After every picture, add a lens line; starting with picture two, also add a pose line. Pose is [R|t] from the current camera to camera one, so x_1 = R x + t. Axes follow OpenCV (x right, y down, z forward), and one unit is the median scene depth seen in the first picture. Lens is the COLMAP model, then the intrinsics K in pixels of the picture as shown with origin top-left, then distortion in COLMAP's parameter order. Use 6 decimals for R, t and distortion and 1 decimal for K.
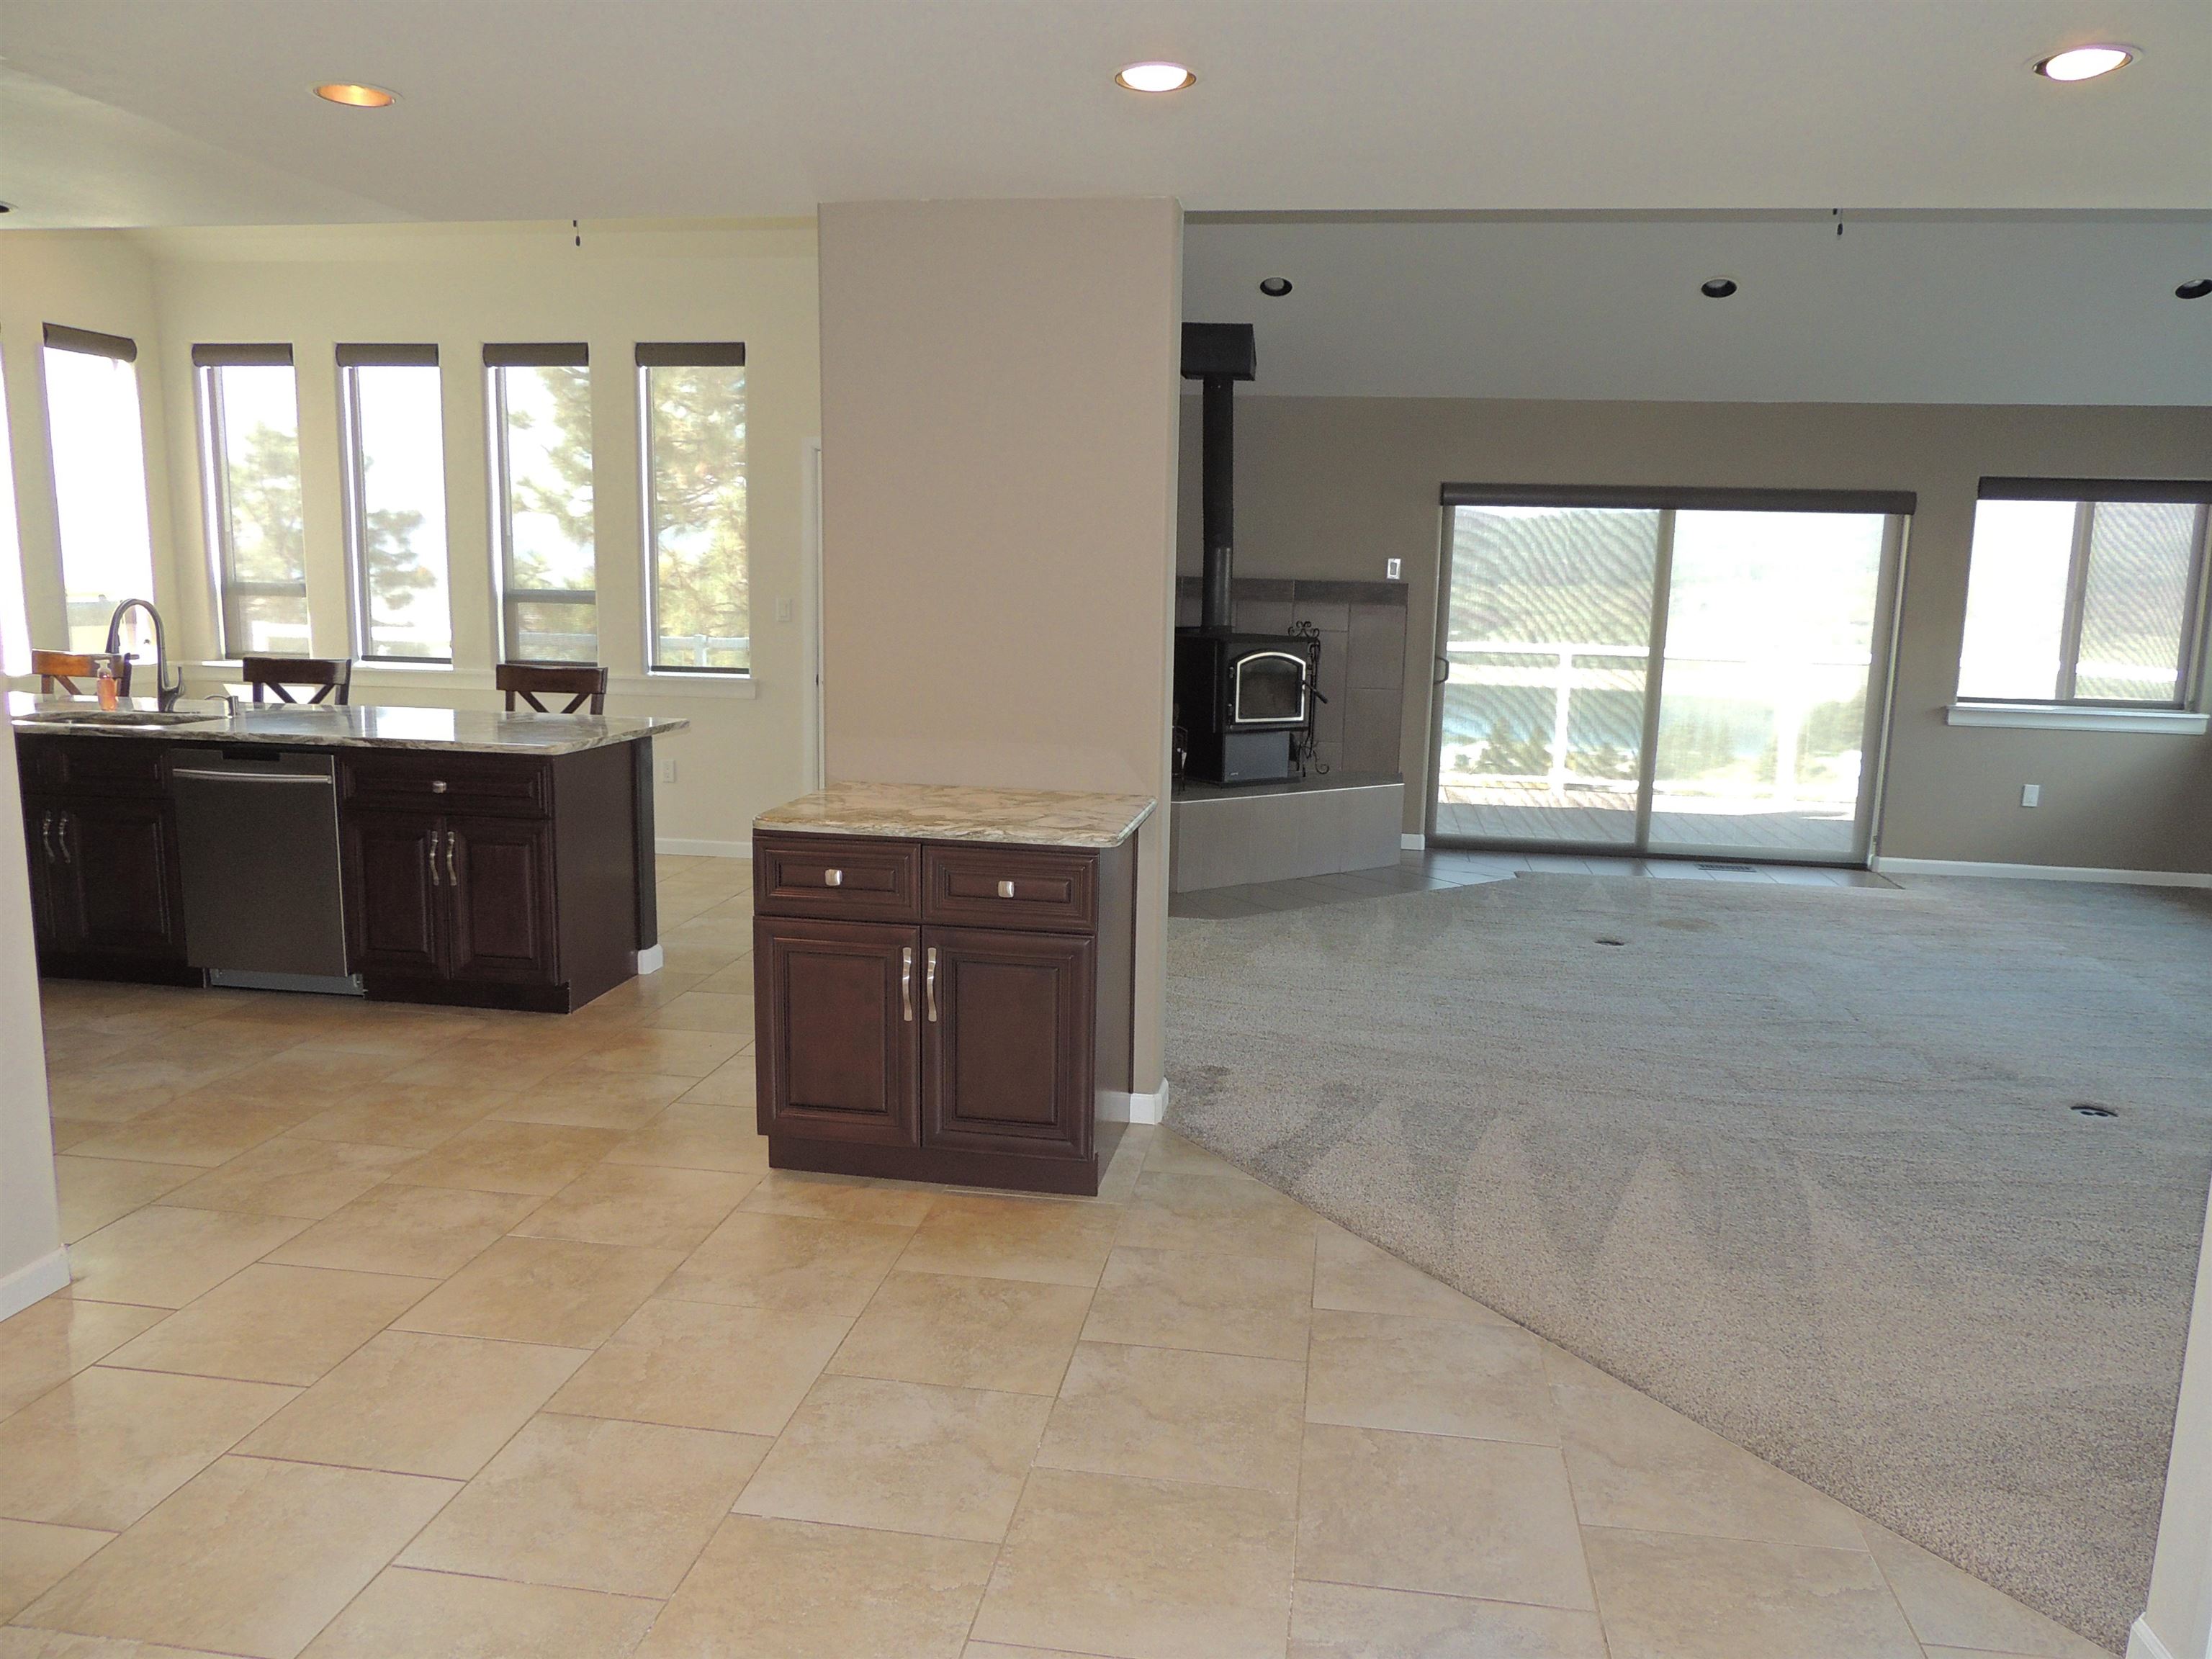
lens RADIAL K [[1571.8, 0, 1106.0], [0, 1571.8, 829.5], [0, 0, 1]] dist [0.001011, -0.040048]
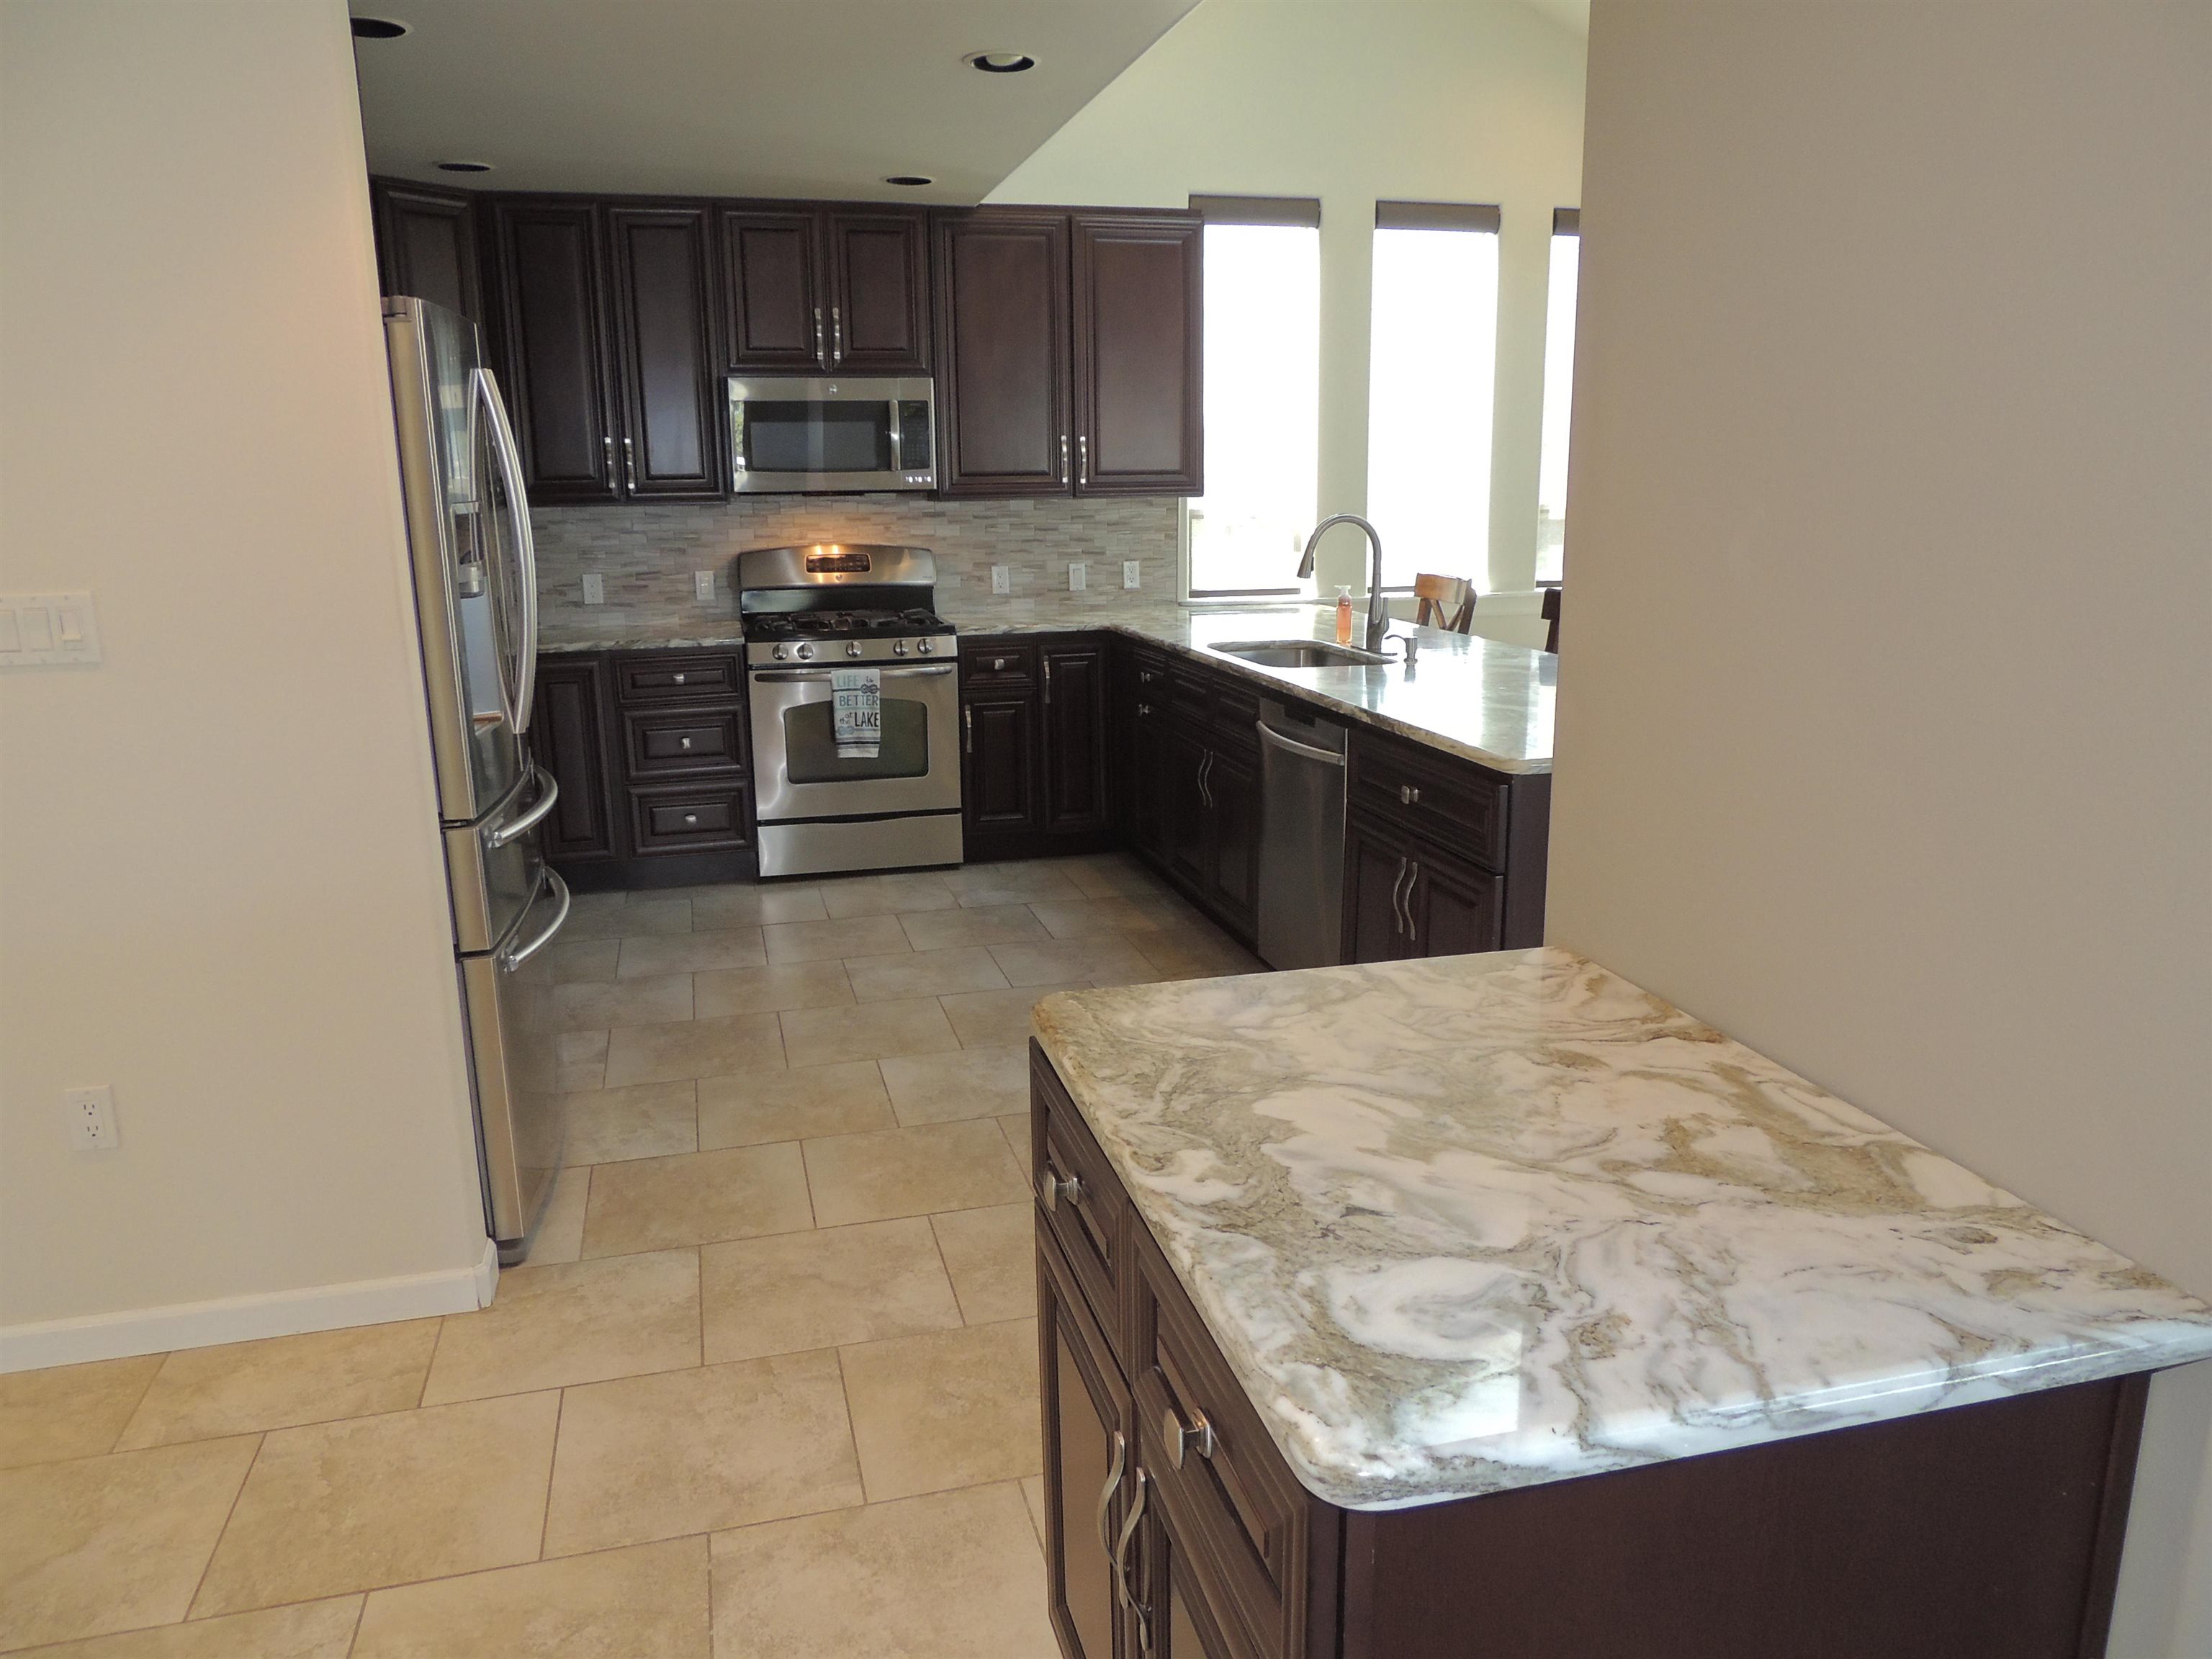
lens RADIAL K [[1568.7, 0, 1105.3], [0, 1568.7, 827.5], [0, 0, 1]] dist [-0.022690, -0.001117]
pose [[0.407411, 0.175756, -0.896173, 0.084422], [-0.132172, 0.982322, 0.132564, -0.054098], [0.903630, 0.064441, 0.423439, 0.376472]]
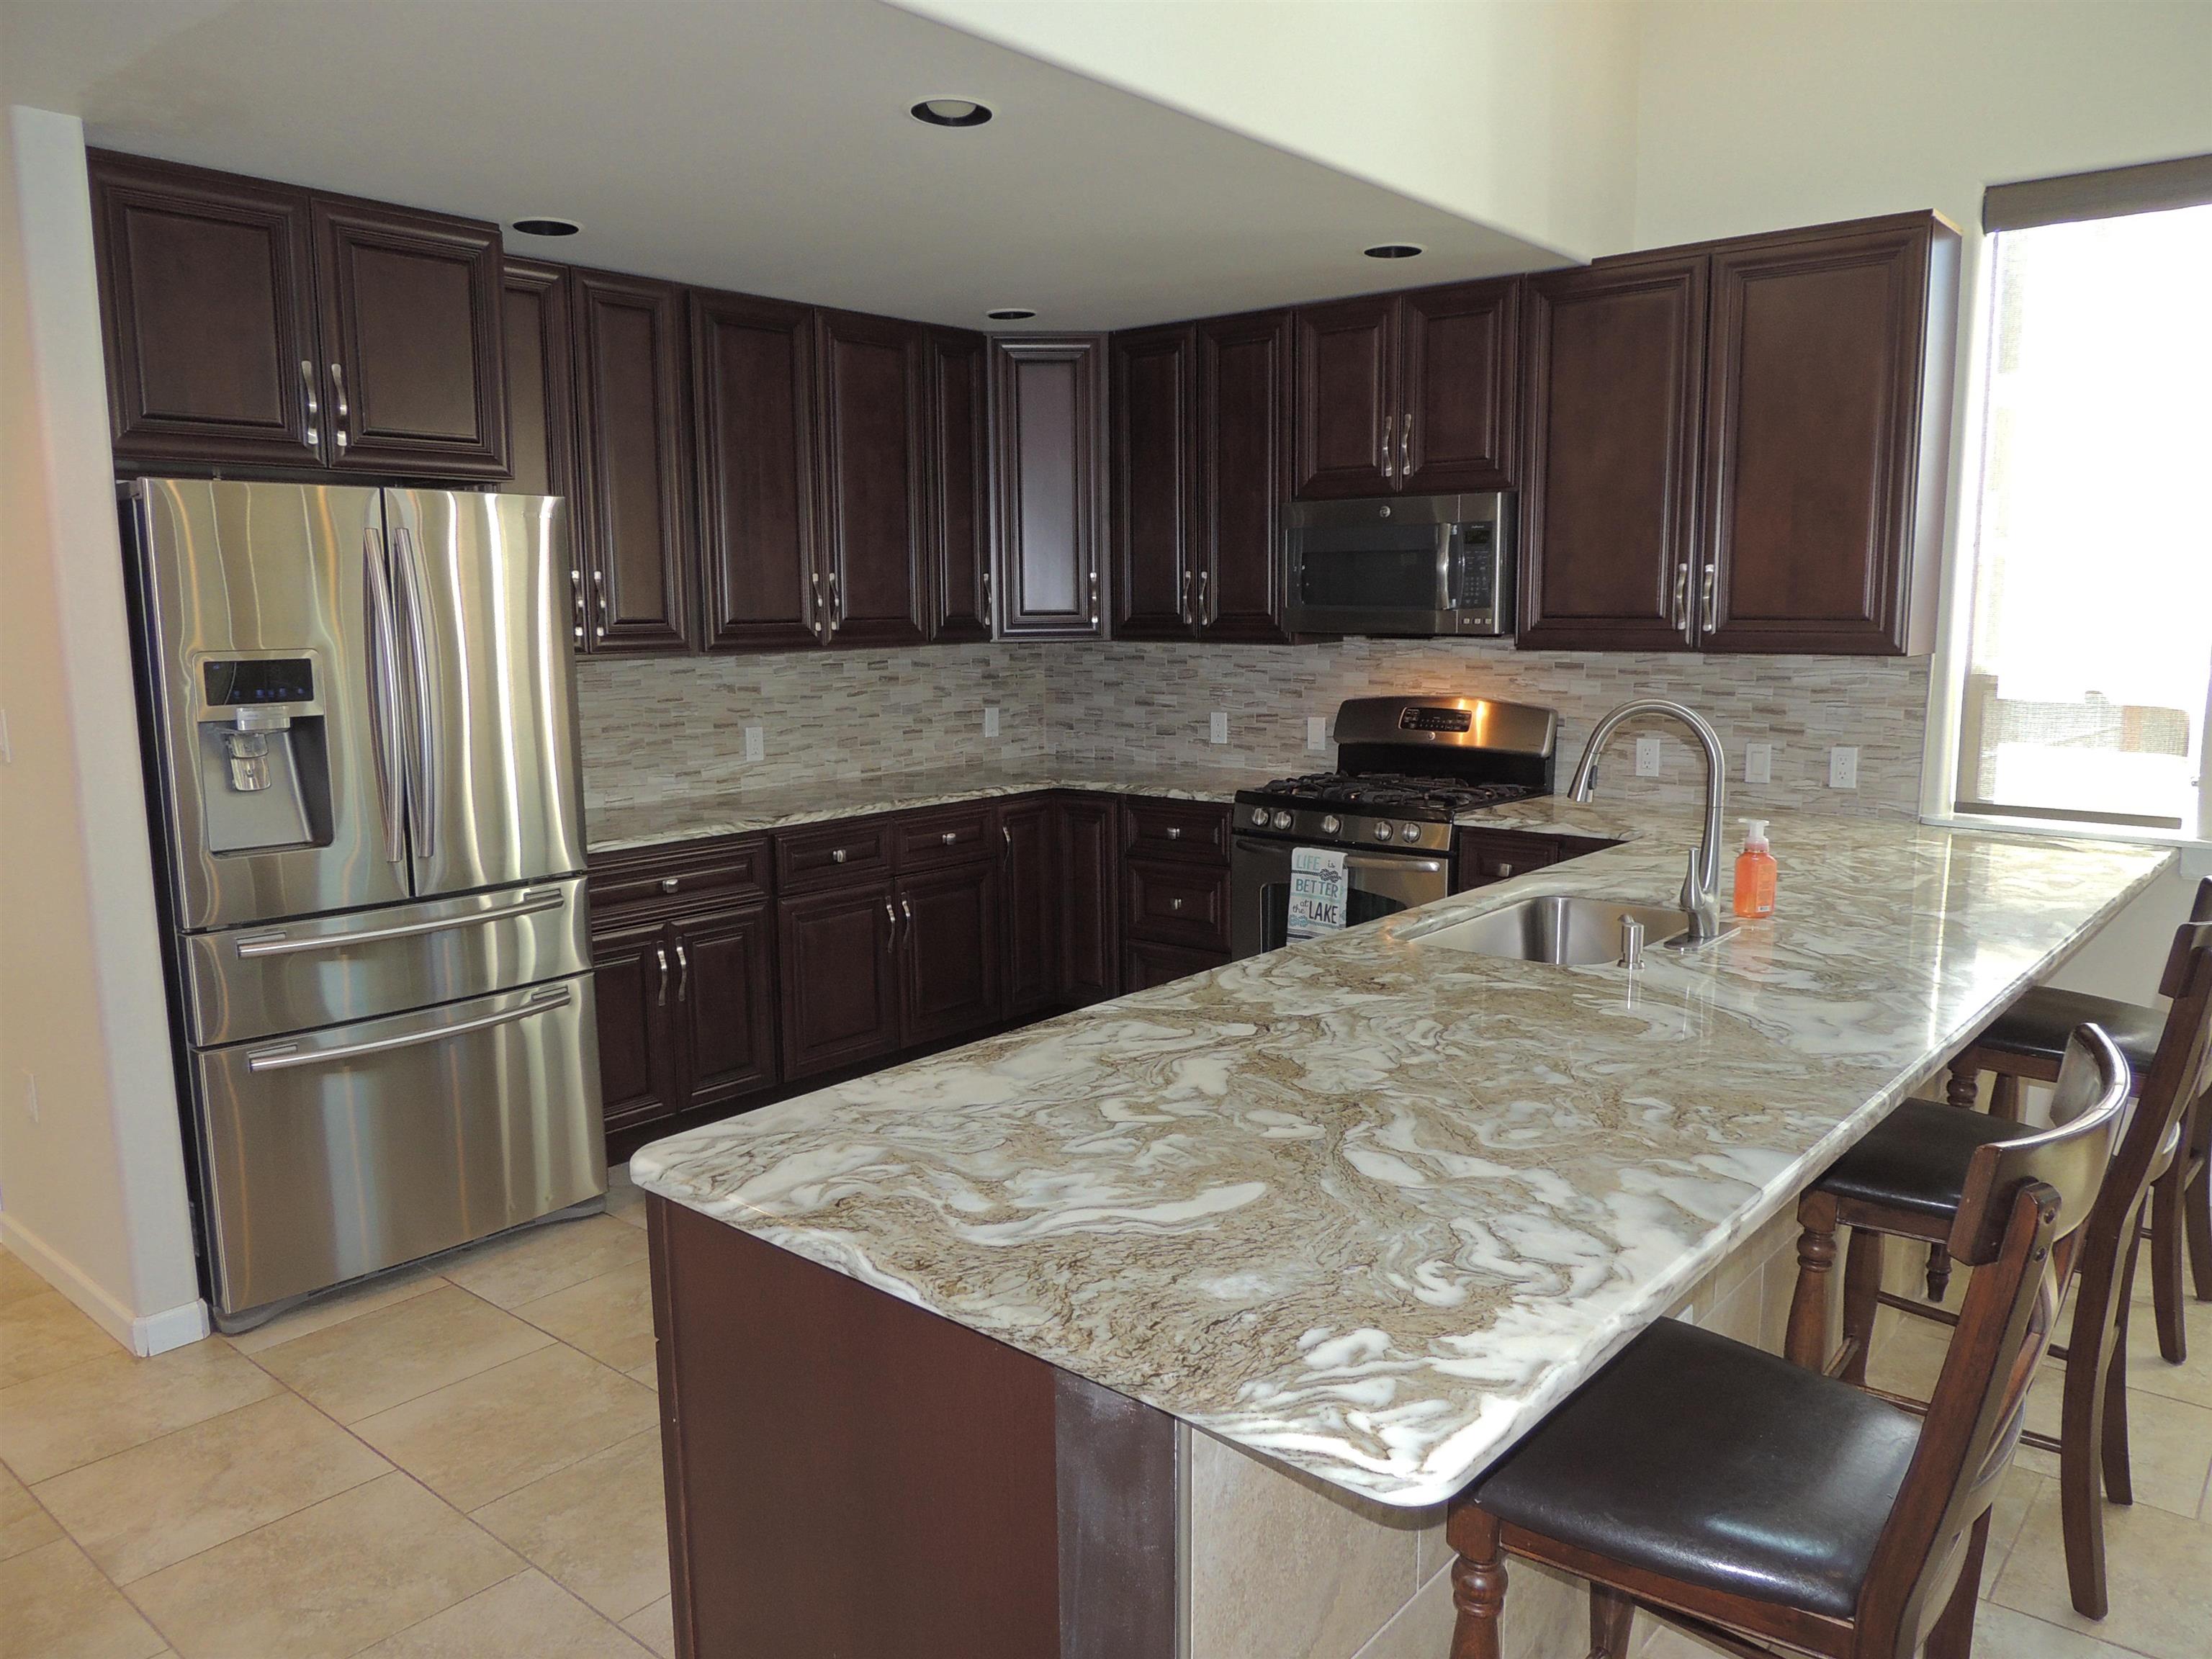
lens RADIAL K [[1571.7, 0, 1104.2], [0, 1571.7, 827.0], [0, 0, 1]] dist [-0.022911, 0.006906]
pose [[-0.520070, 0.102618, -0.847937, -0.071332], [-0.148151, 0.966870, 0.207877, -0.130614], [0.841177, 0.233734, -0.487637, 0.774452]]
